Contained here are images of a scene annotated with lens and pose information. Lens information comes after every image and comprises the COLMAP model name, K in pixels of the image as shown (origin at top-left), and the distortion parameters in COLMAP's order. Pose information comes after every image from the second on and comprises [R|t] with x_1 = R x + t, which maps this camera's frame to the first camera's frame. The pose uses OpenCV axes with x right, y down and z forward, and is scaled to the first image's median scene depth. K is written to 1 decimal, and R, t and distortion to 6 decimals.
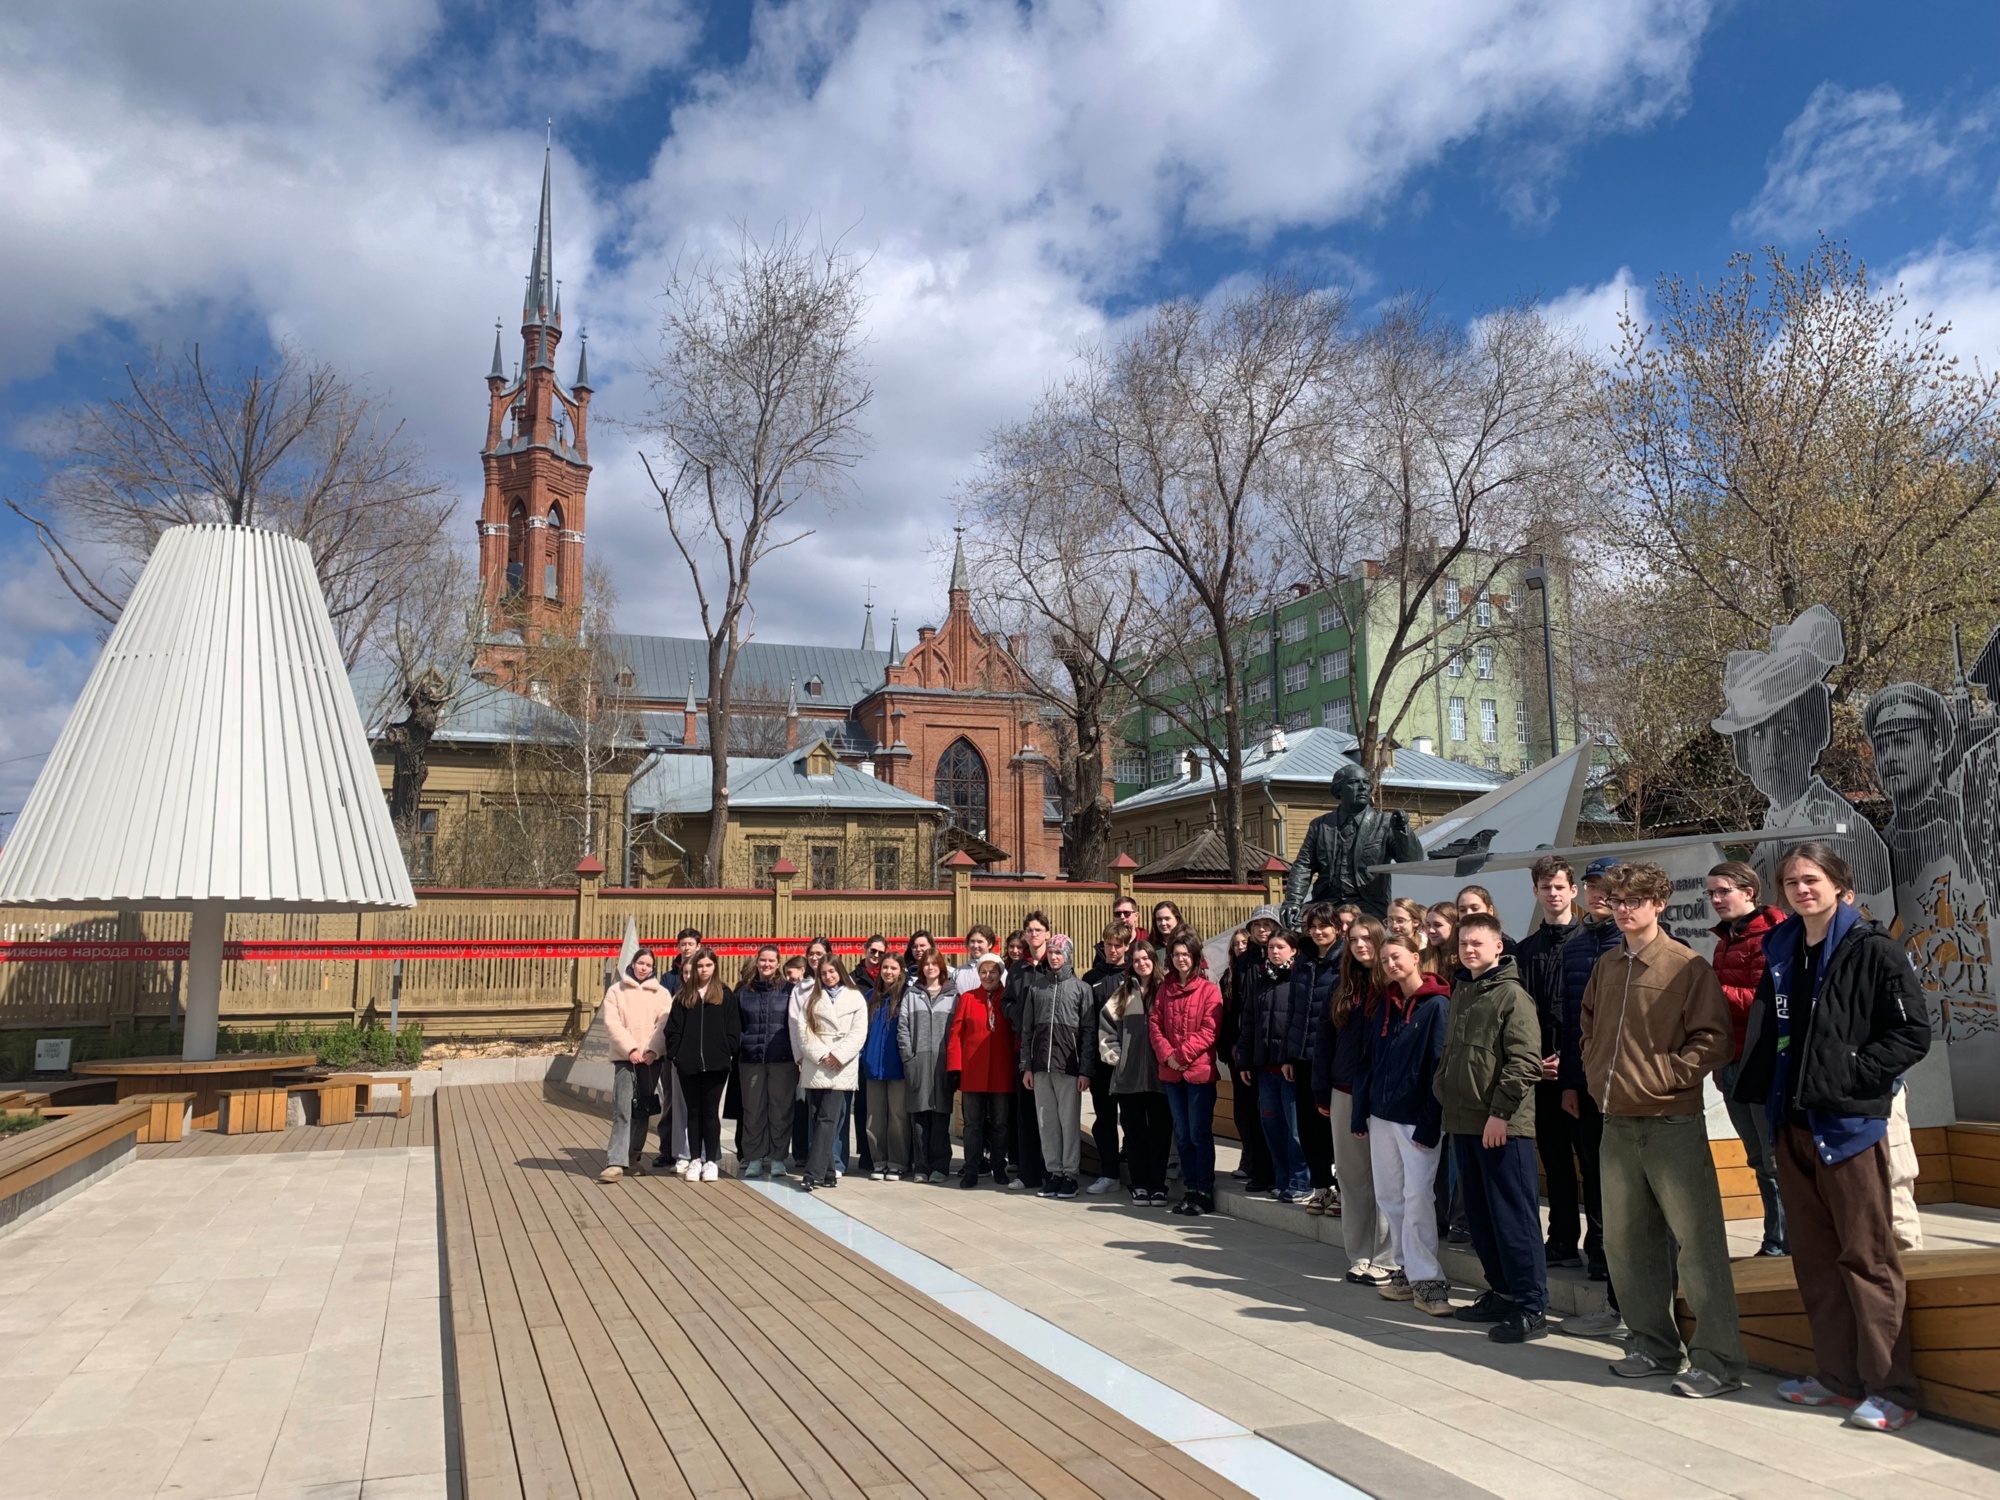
lens RADIAL K [[1506.6, 0, 1000.0], [0, 1506.6, 750.0], [0, 0, 1]] dist [0.007812, 0.002482]
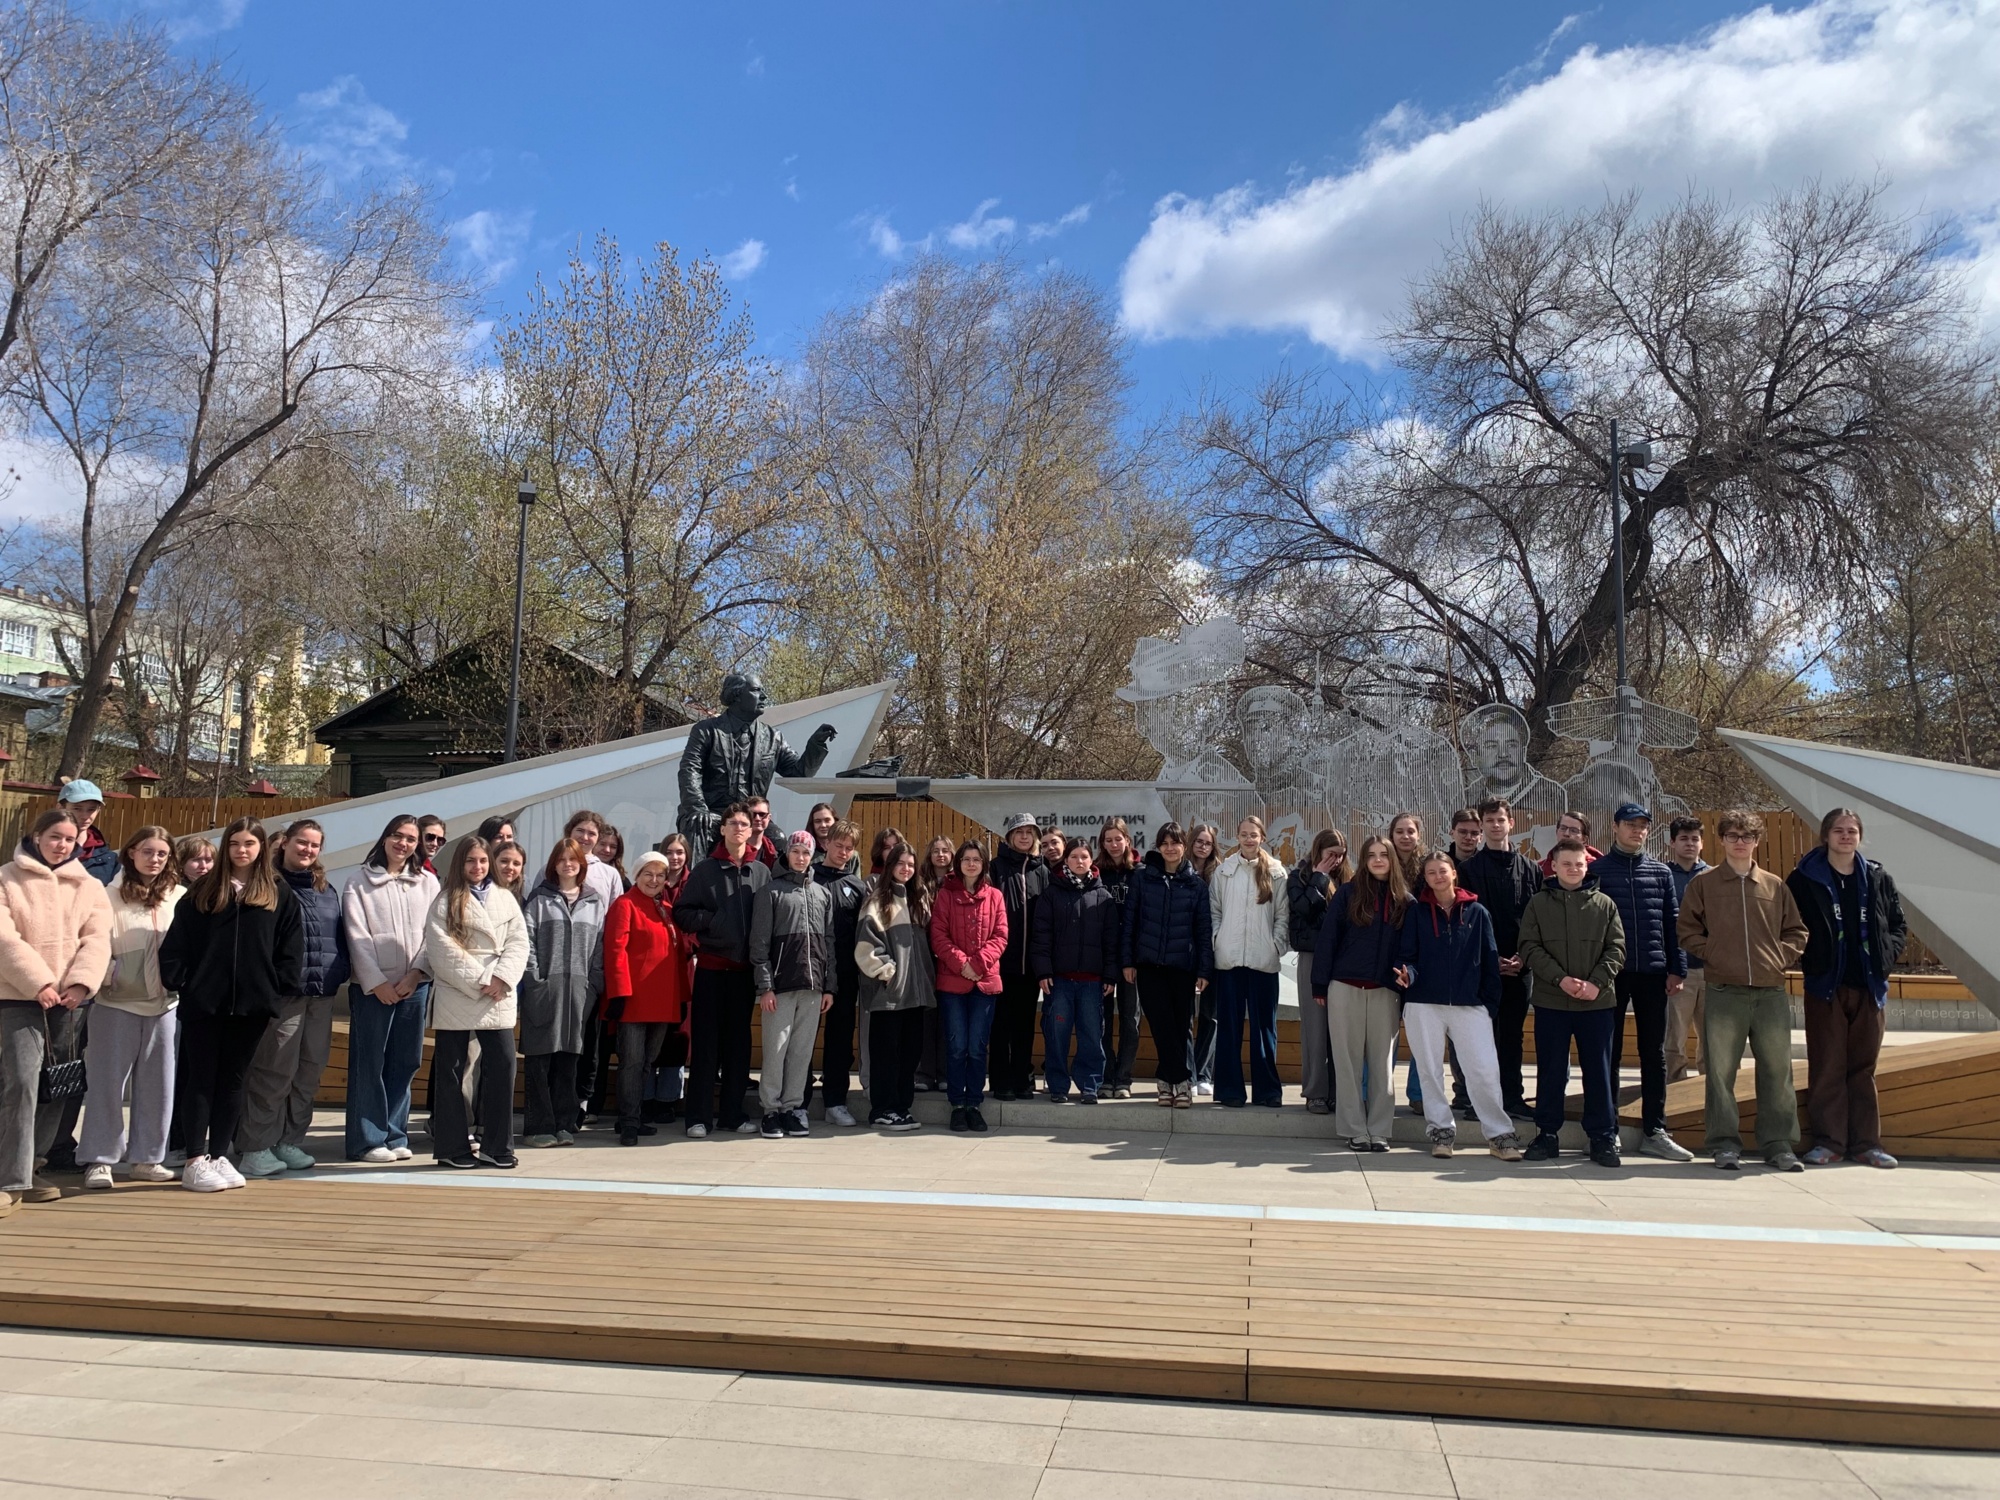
lens RADIAL K [[1506.6, 0, 1000.0], [0, 1506.6, 750.0], [0, 0, 1]] dist [0.007812, 0.002482]
pose [[0.519859, 0.105461, 0.847717, -0.597007], [-0.141289, 0.989298, -0.036430, 0.087741], [-0.842487, -0.100834, 0.529196, 0.436107]]
